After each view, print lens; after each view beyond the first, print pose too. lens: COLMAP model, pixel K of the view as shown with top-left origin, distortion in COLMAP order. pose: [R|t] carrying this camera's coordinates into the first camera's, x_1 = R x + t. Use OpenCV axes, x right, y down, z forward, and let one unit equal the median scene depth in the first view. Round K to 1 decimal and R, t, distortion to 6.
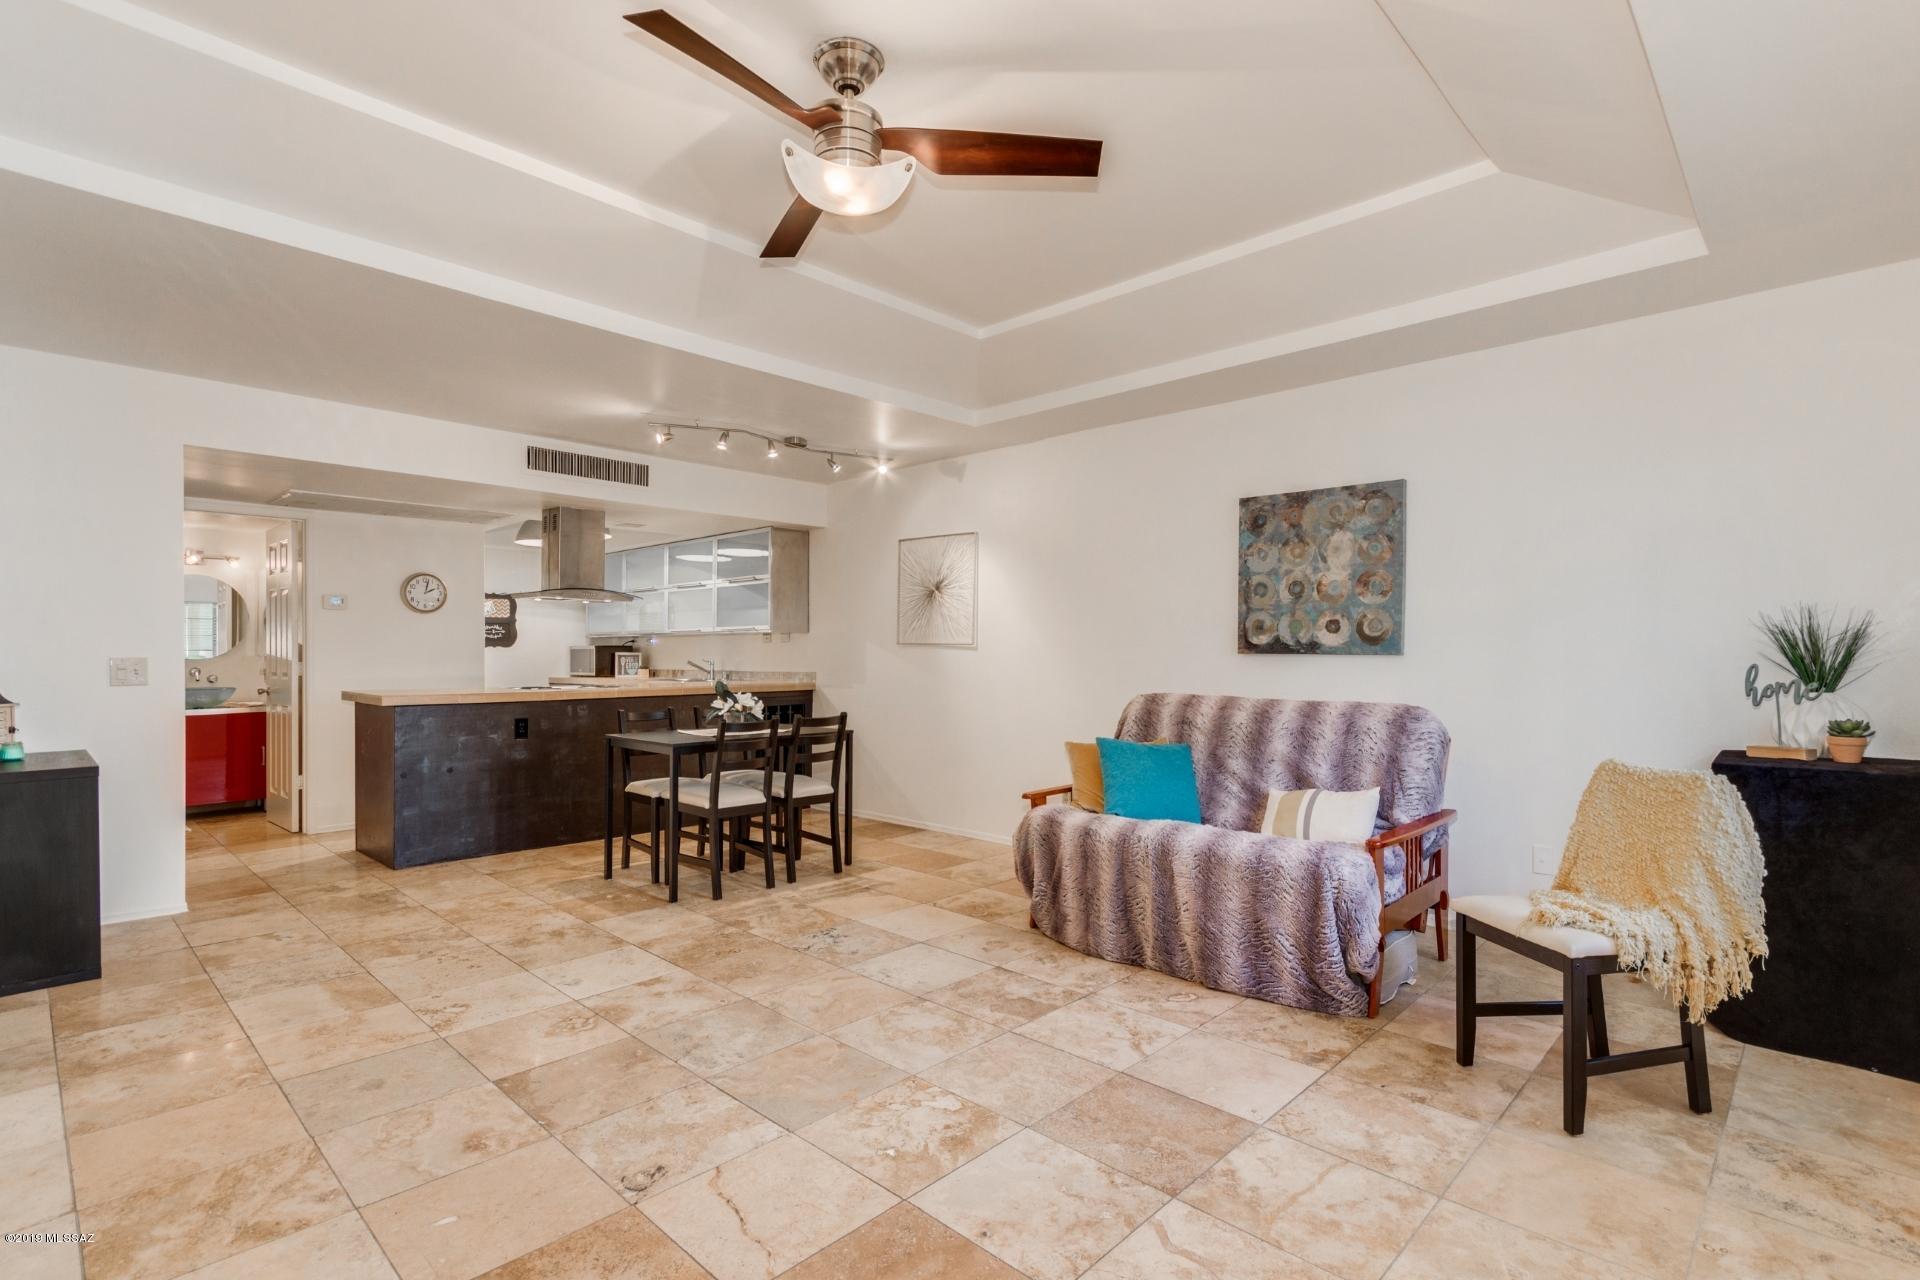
lens RADIAL K [[907.0, 0, 965.0], [0, 907.0, 642.8], [0, 0, 1]] dist [0.004669, 0.001169]
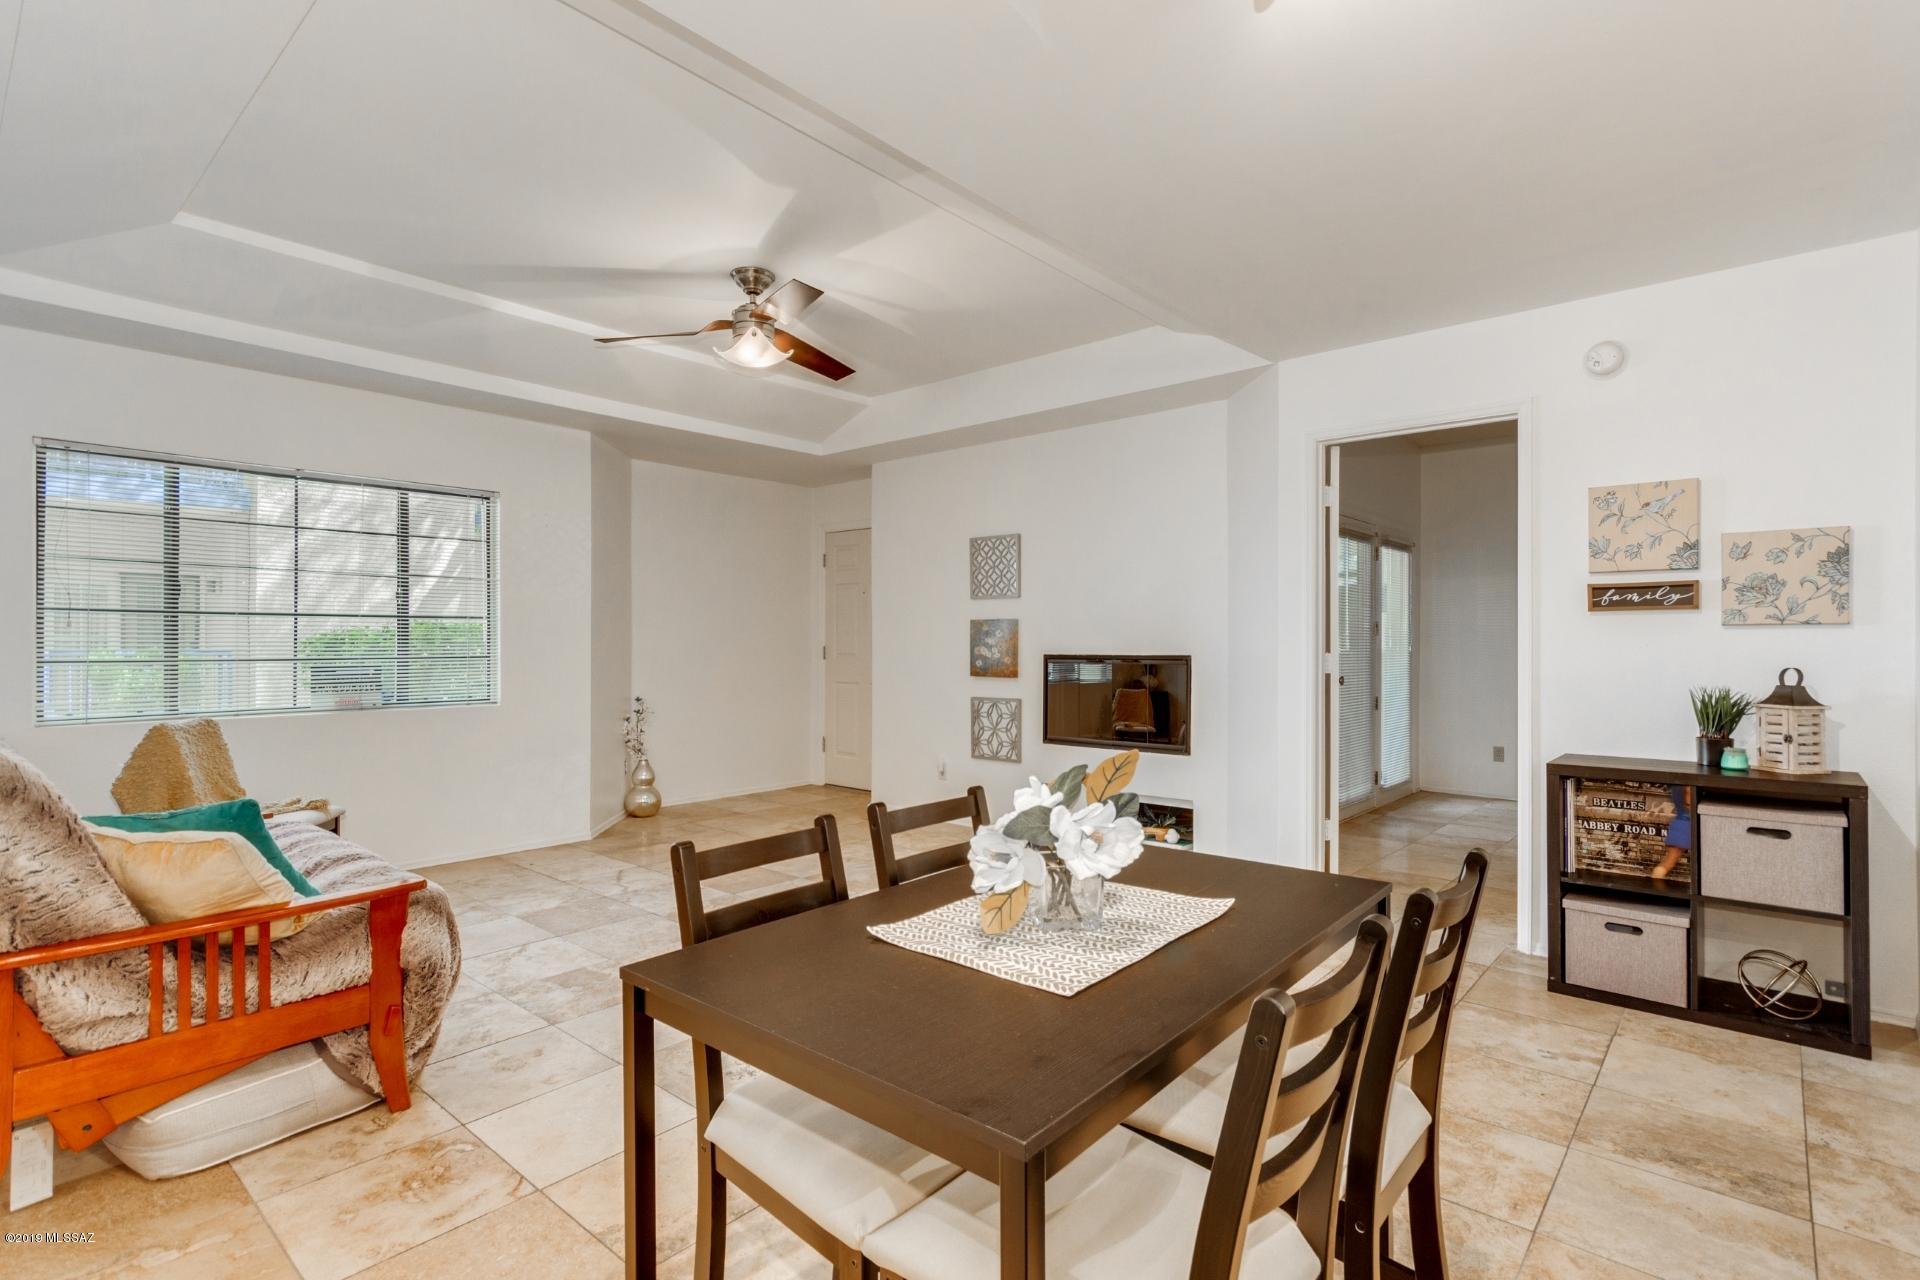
lens RADIAL K [[948.6, 0, 965.0], [0, 948.6, 635.7], [0, 0, 1]] dist [0.015428, -0.001250]
pose [[-0.999301, 0.001438, -0.037368, -0.424641], [0.001999, 0.999886, -0.014971, 0.024710], [0.037342, -0.015035, -0.999189, 2.611715]]
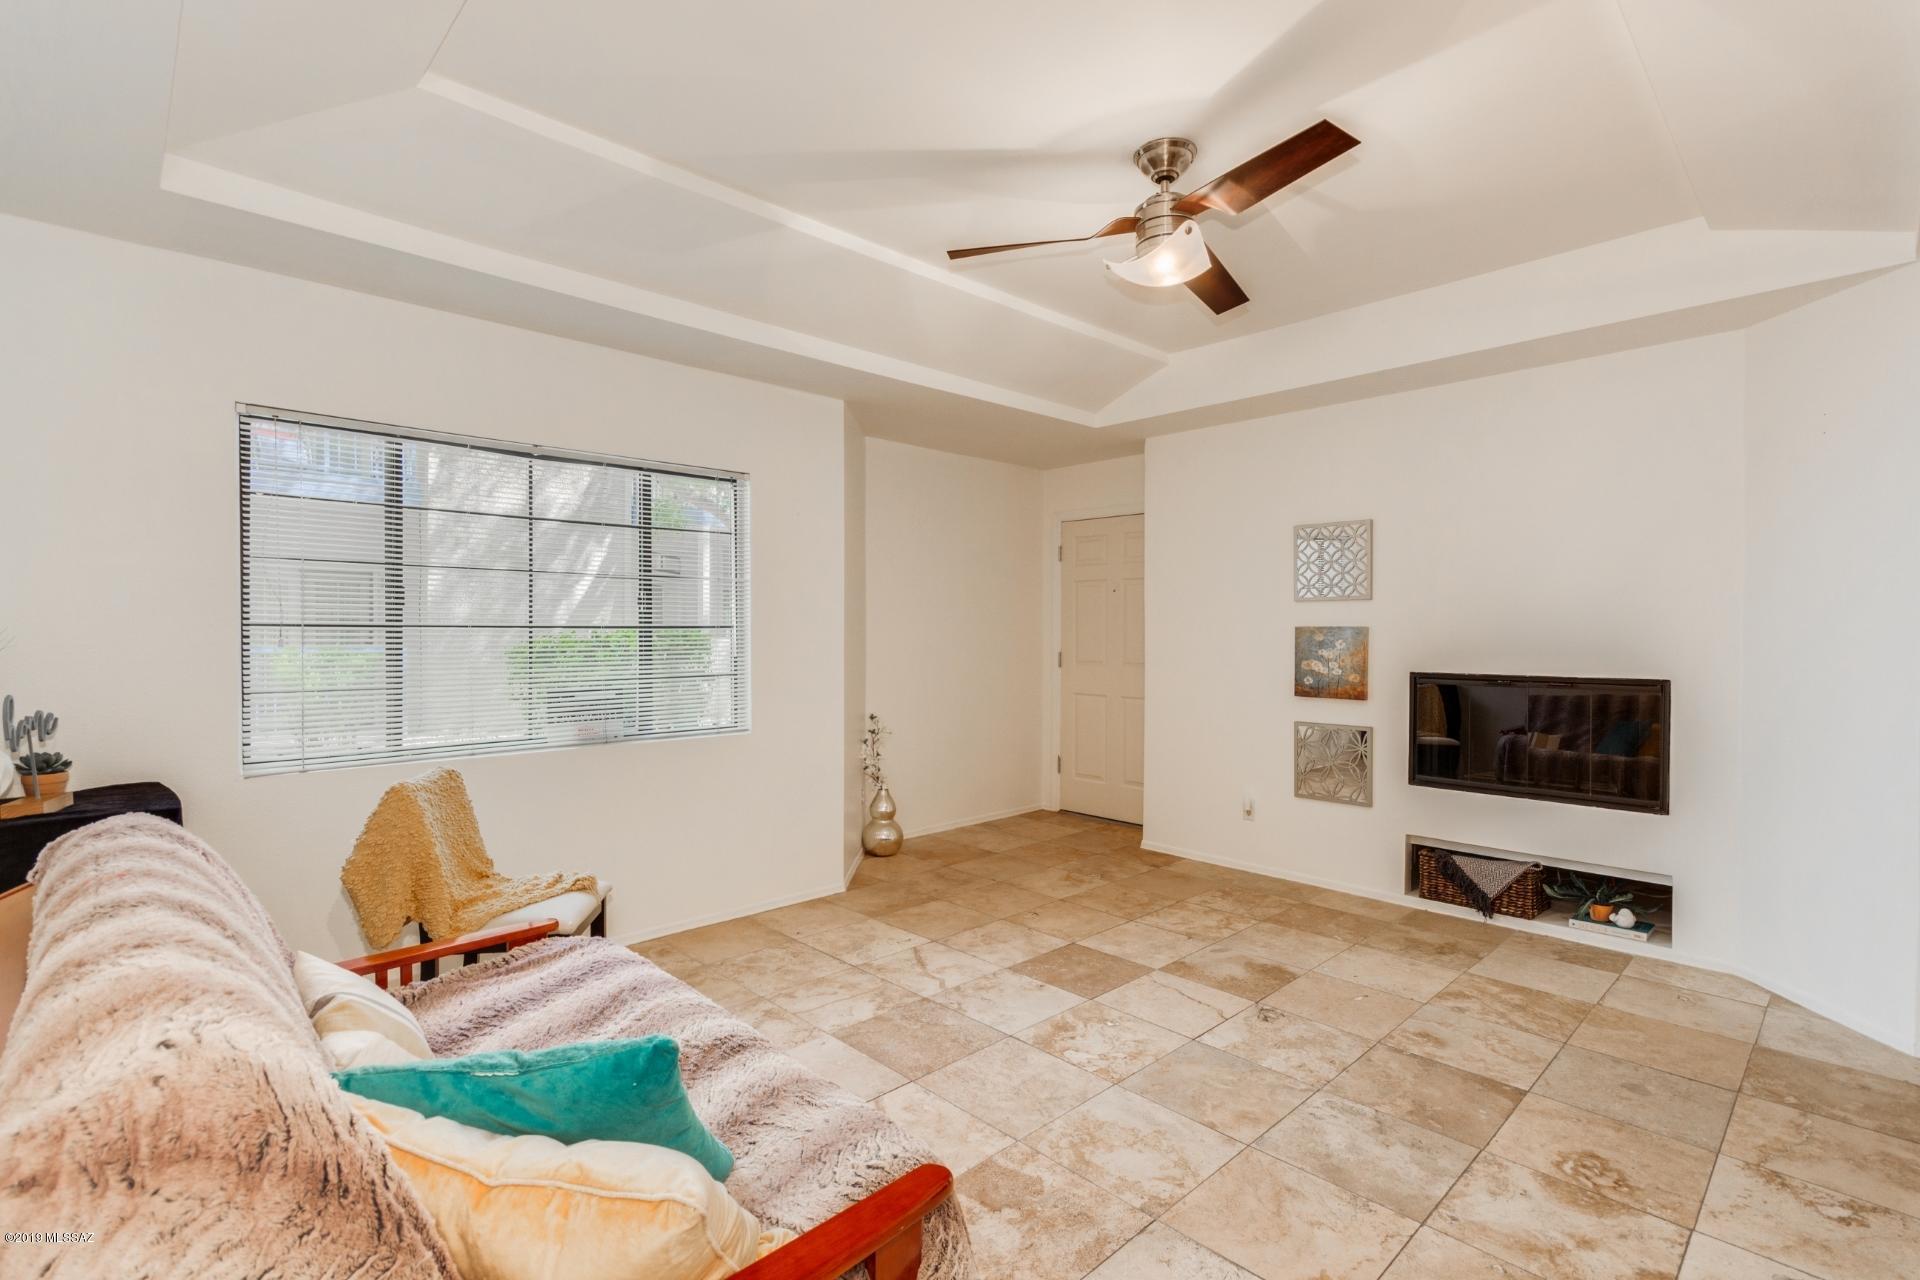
lens RADIAL K [[907.0, 0, 961.0], [0, 907.0, 634.2], [0, 0, 1]] dist [0.004669, 0.001169]
pose [[-0.998949, 0.000362, 0.045837, 0.072240], [0.000220, 0.999995, -0.003115, -0.030618], [-0.045838, -0.003102, -0.998944, 2.093103]]
